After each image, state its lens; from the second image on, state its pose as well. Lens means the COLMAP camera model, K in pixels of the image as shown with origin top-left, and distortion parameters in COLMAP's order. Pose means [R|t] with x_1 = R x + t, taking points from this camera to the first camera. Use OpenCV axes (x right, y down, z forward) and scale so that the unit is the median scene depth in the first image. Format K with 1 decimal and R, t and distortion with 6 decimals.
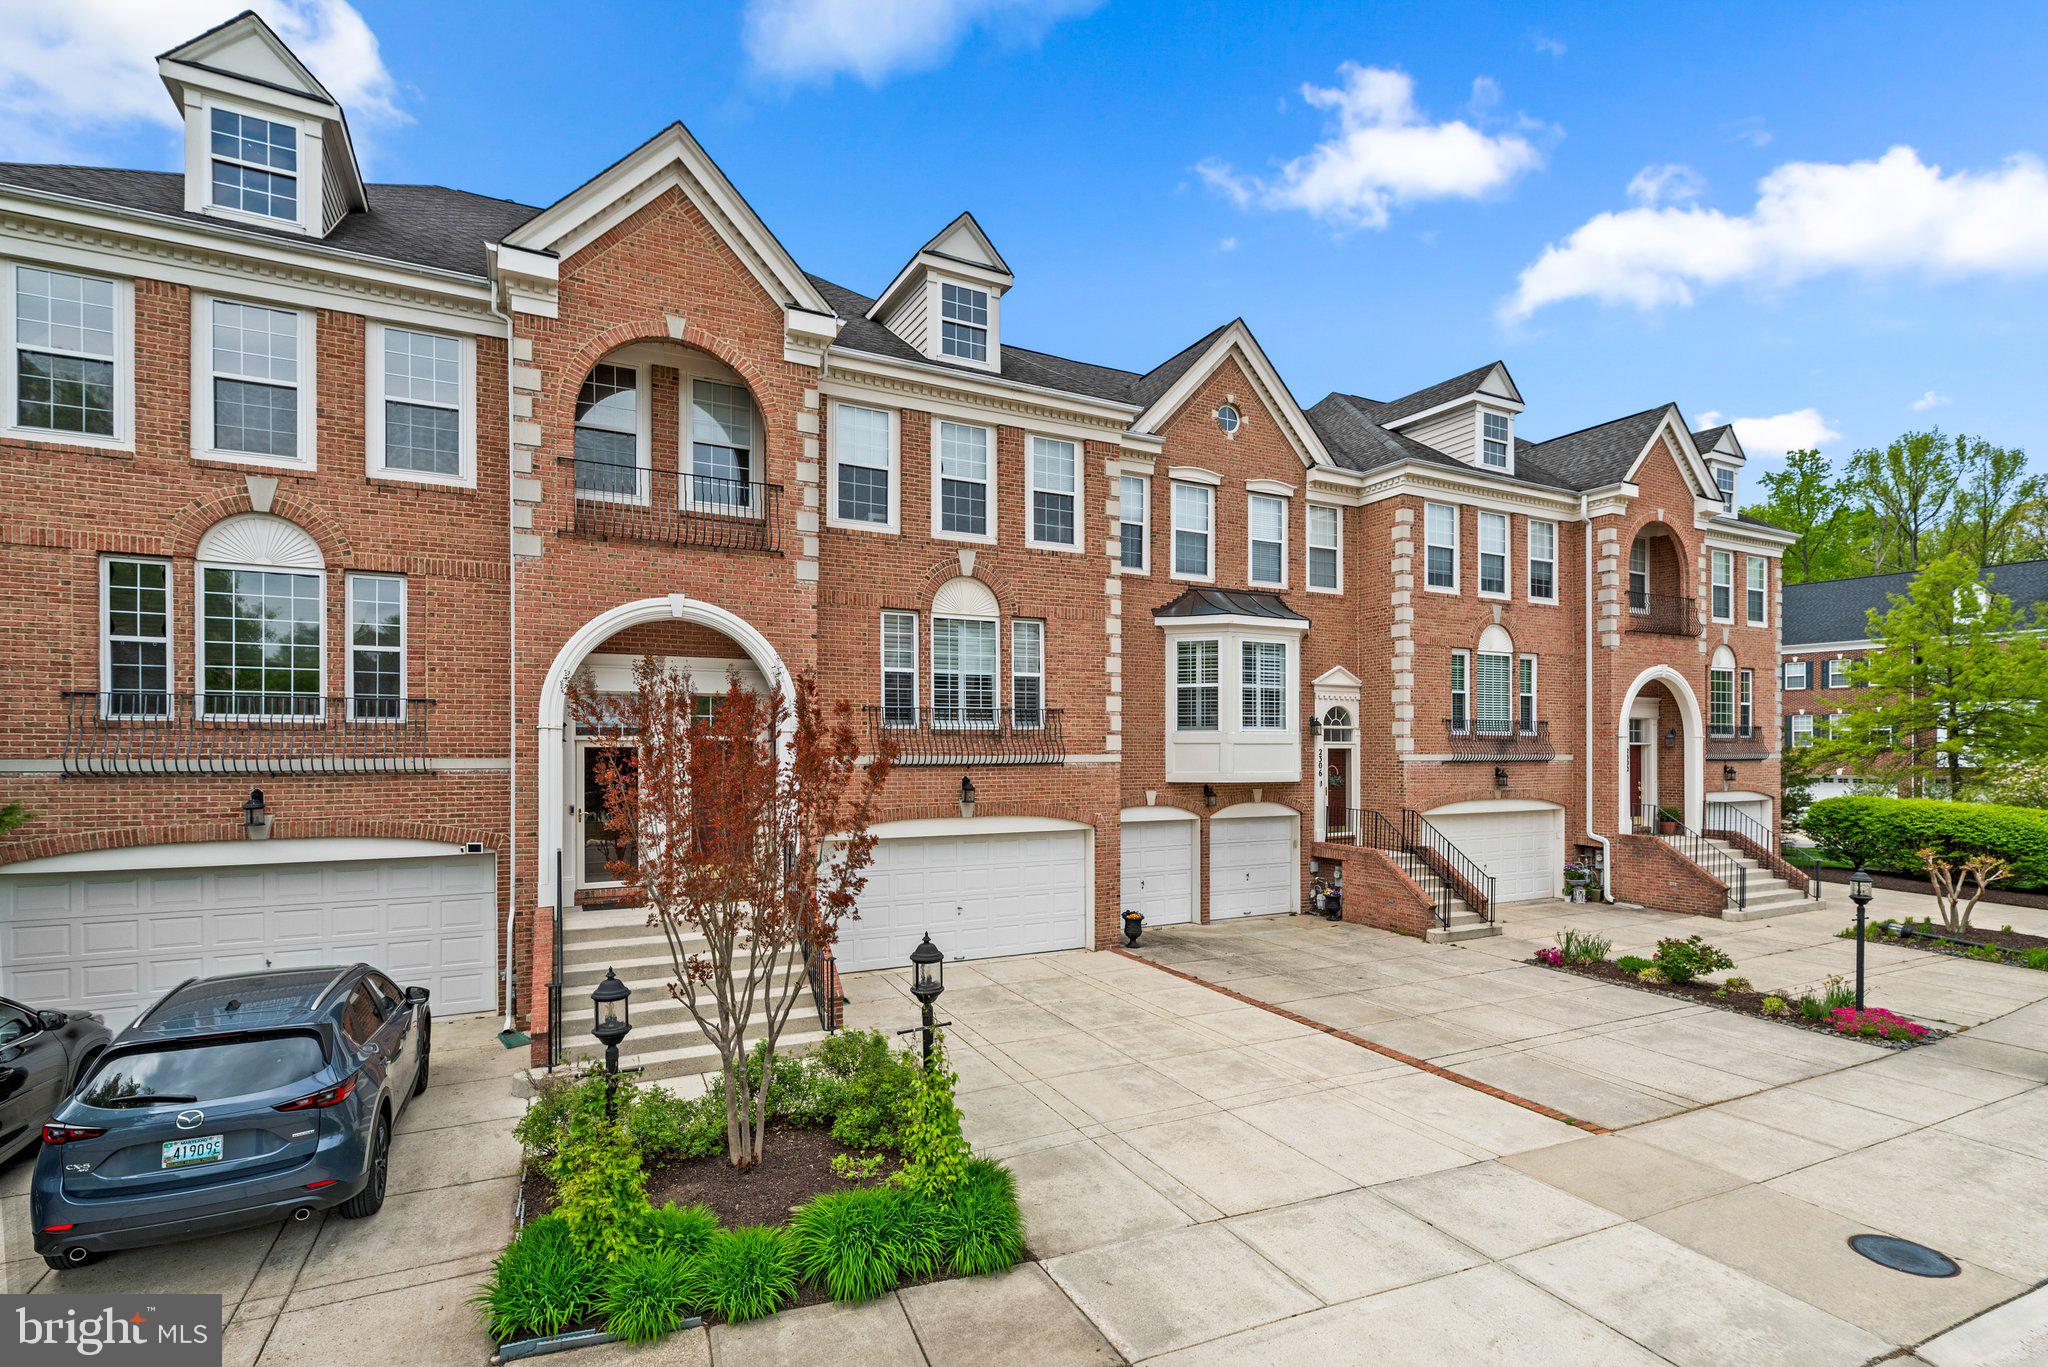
lens RADIAL K [[942.5, 0, 1015.1], [0, 942.5, 721.0], [0, 0, 1]] dist [0.001776, 0.000410]
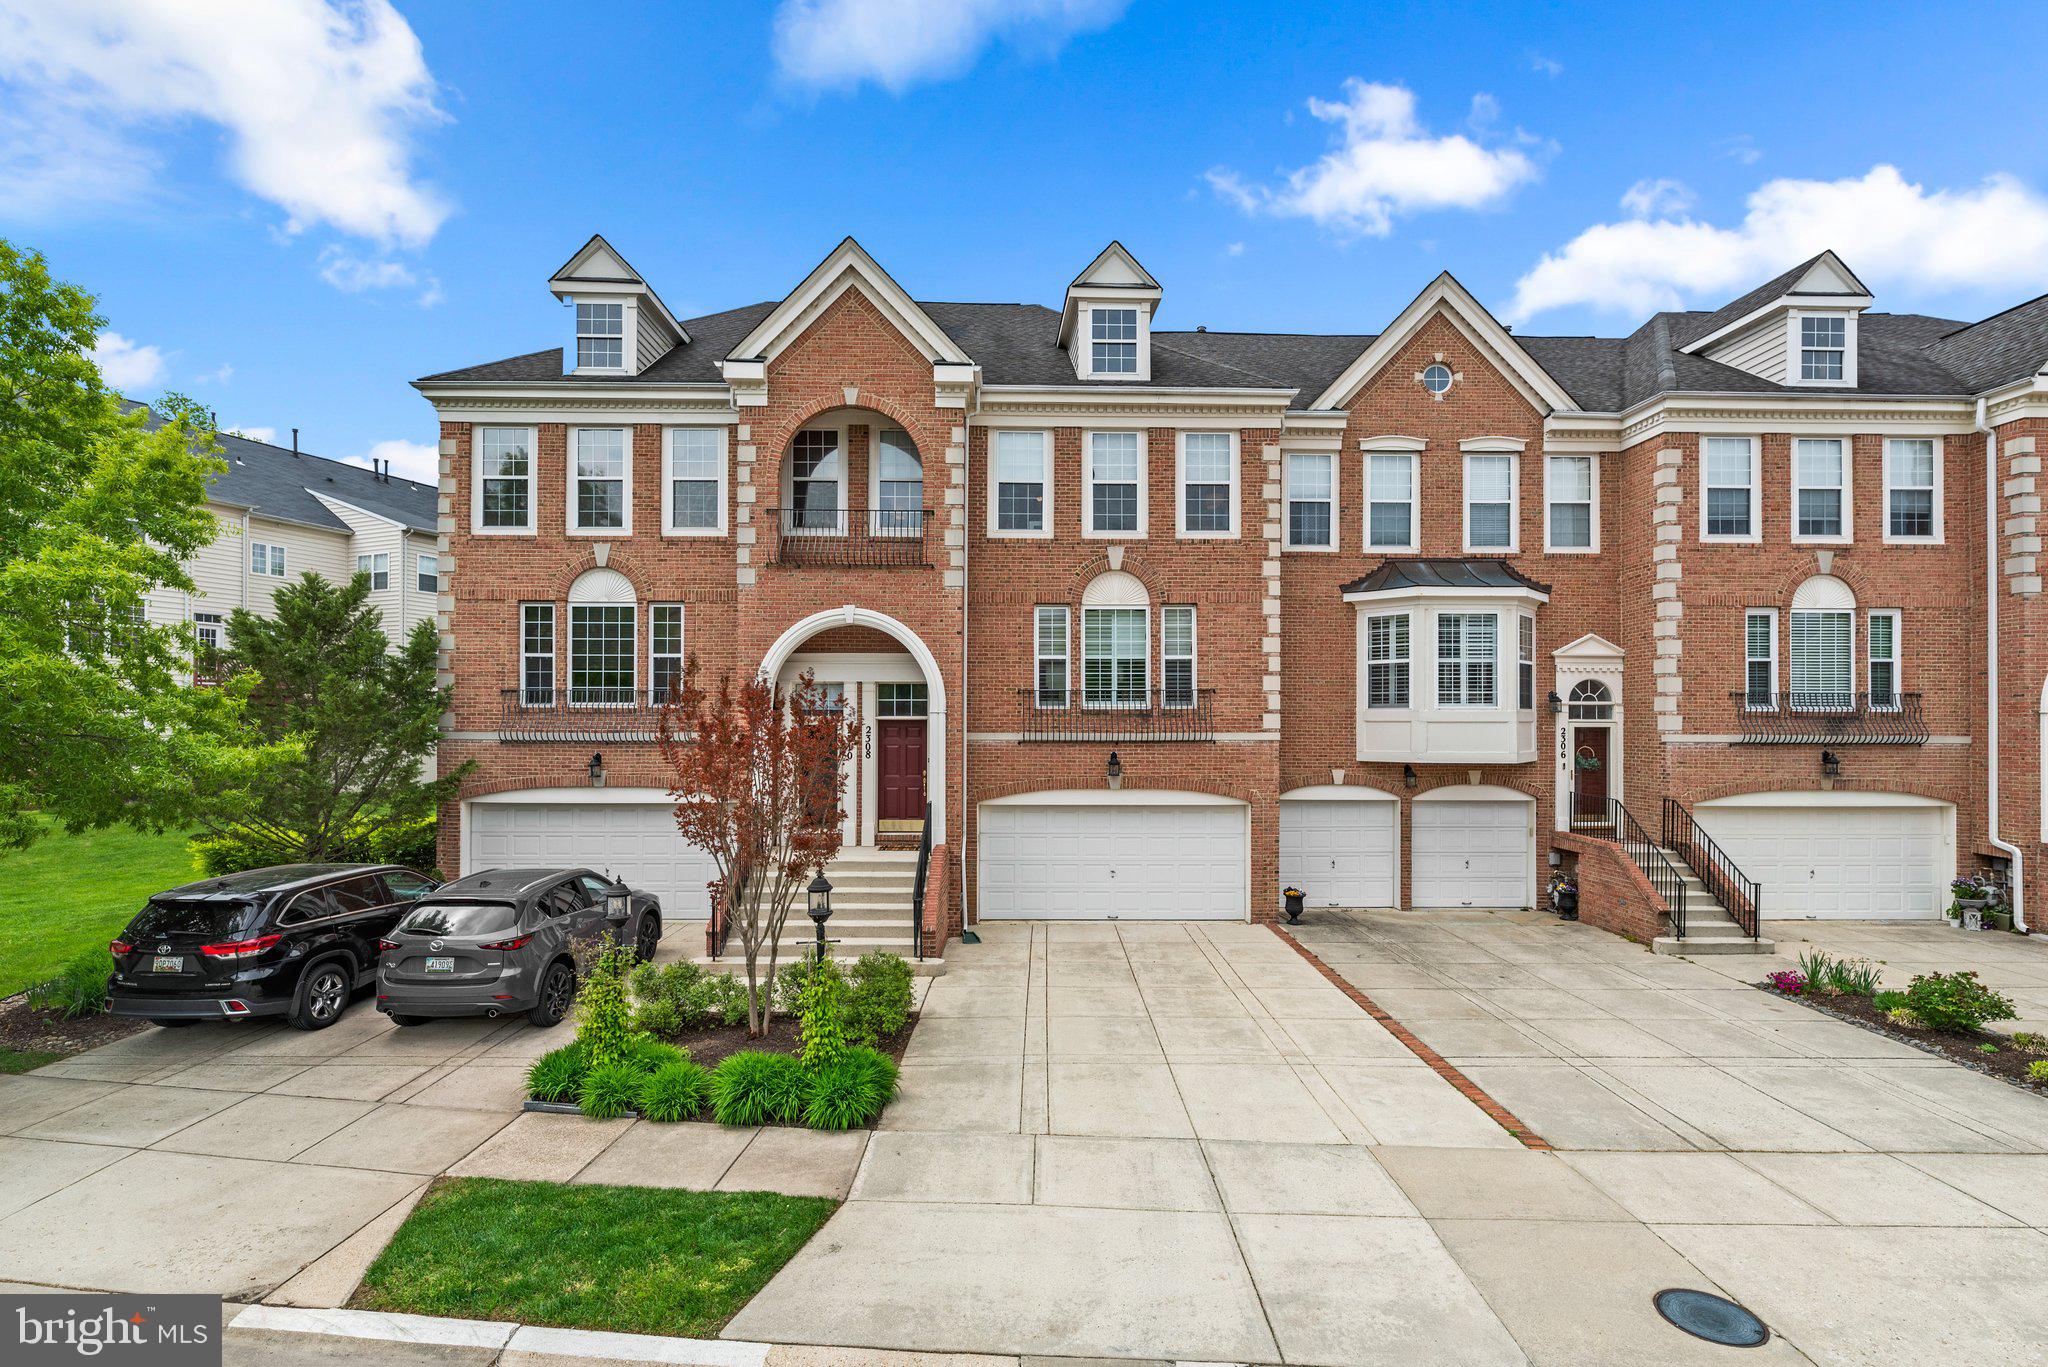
lens RADIAL K [[927.5, 0, 1024.0], [0, 927.5, 683.5], [0, 0, 1]] dist [0.000556, -0.000552]
pose [[0.901829, -0.015921, -0.431800, 0.311050], [0.010670, 0.999837, -0.014581, -0.006252], [0.431961, 0.008543, 0.901852, -0.022361]]
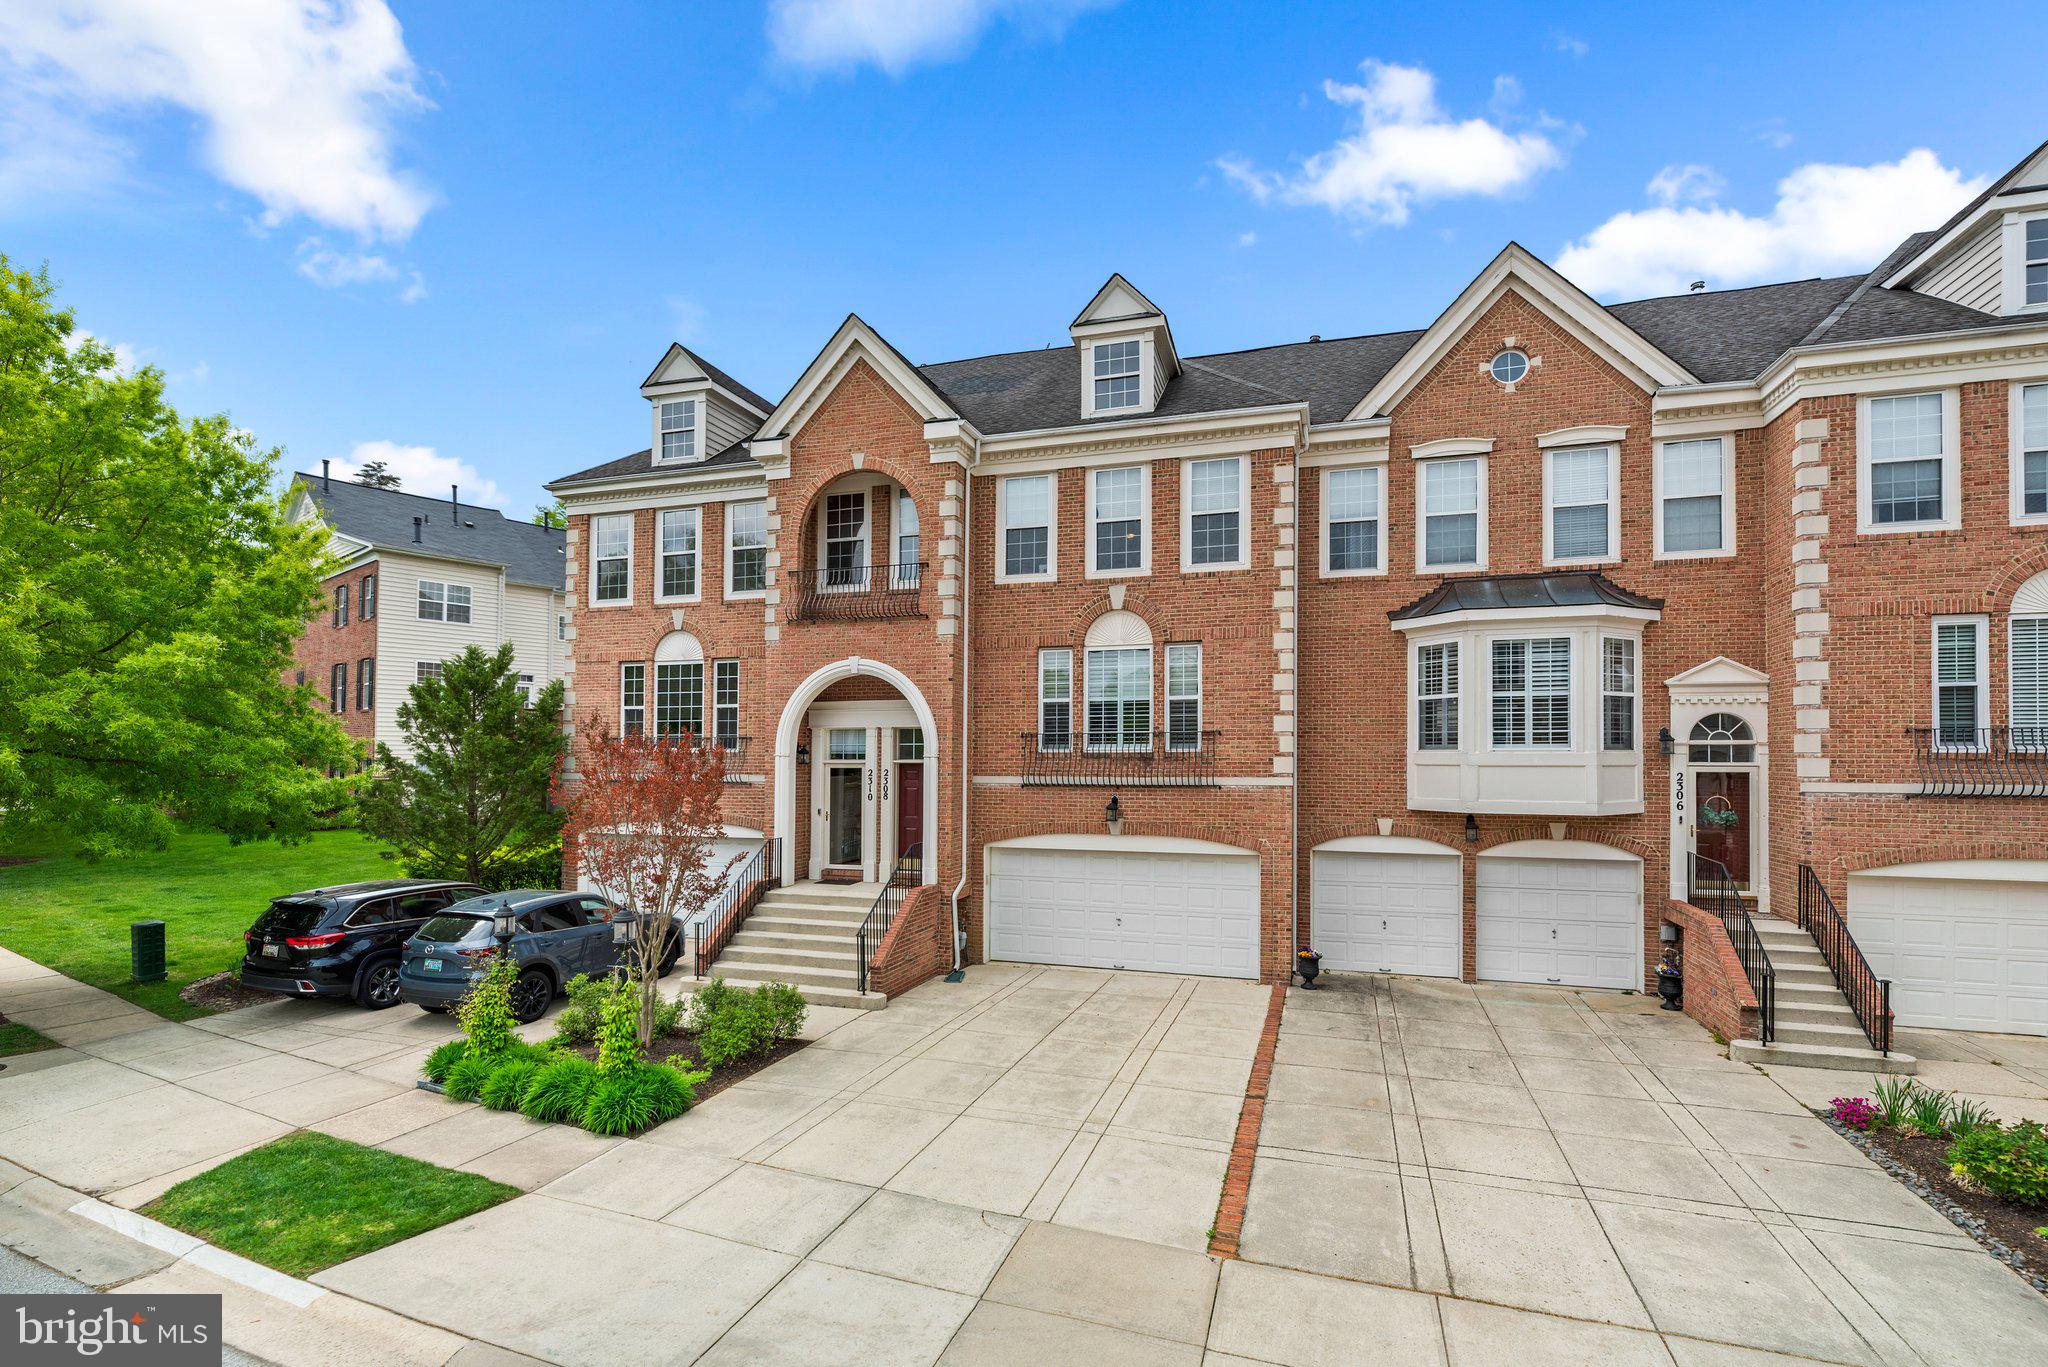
lens RADIAL K [[935.5, 0, 1025.2], [0, 935.5, 707.4], [0, 0, 1]] dist [0.000701, 0.000026]
pose [[0.717194, -0.036055, -0.695940, 0.597682], [0.020231, 0.999317, -0.030923, -0.011141], [0.696580, 0.008099, 0.717434, 0.159624]]
